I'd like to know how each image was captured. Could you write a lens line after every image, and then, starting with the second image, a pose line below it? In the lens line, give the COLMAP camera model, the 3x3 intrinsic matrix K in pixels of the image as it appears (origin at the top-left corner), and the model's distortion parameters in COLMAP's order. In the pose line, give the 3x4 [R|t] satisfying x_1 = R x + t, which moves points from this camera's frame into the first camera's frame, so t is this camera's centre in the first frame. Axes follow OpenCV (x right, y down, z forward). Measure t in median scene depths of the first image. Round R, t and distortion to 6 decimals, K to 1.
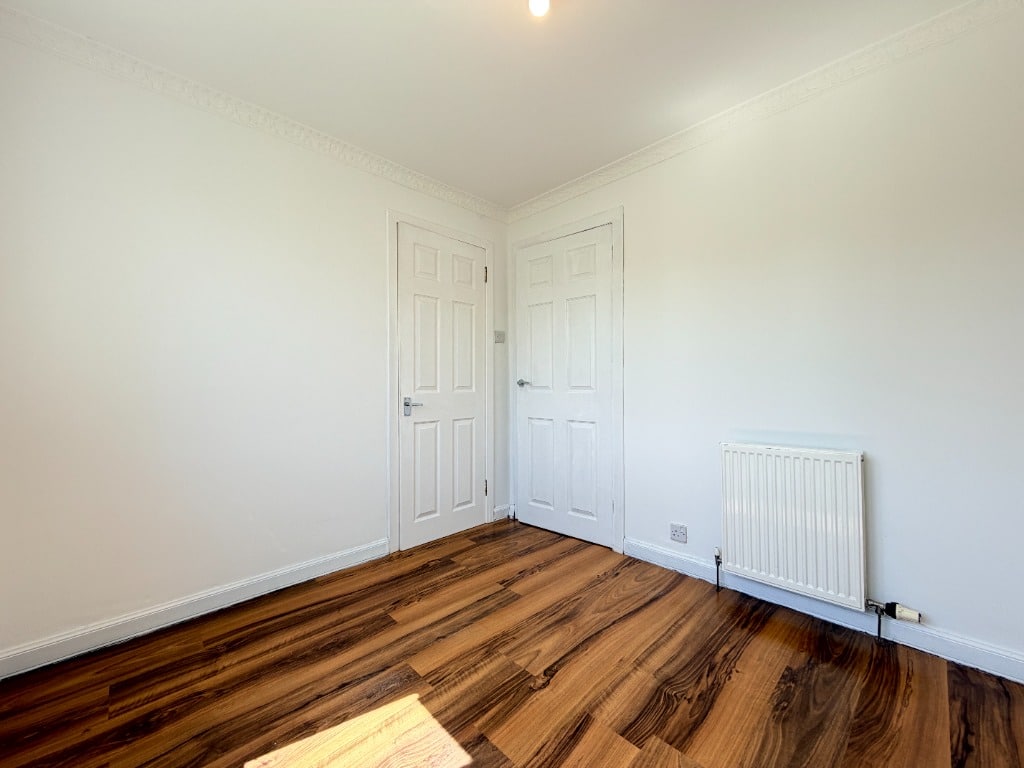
lens RADIAL K [[411.0, 0, 513.9], [0, 411.0, 379.4], [0, 0, 1]] dist [-0.001603, 0.000527]
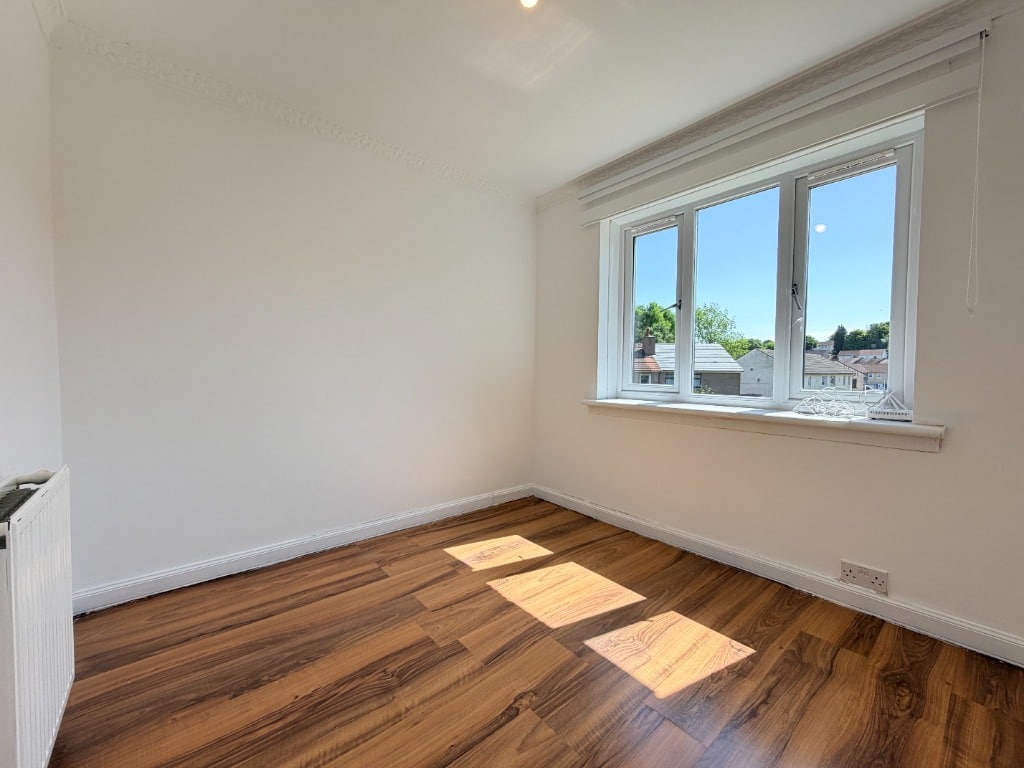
lens RADIAL K [[411.0, 0, 512.4], [0, 411.0, 384.1], [0, 0, 1]] dist [-0.001603, 0.000527]
pose [[-0.997408, 0.000258, 0.071959, 0.028249], [0.001710, 0.999796, 0.020126, 0.035595], [-0.071939, 0.020197, -0.997205, 1.969756]]
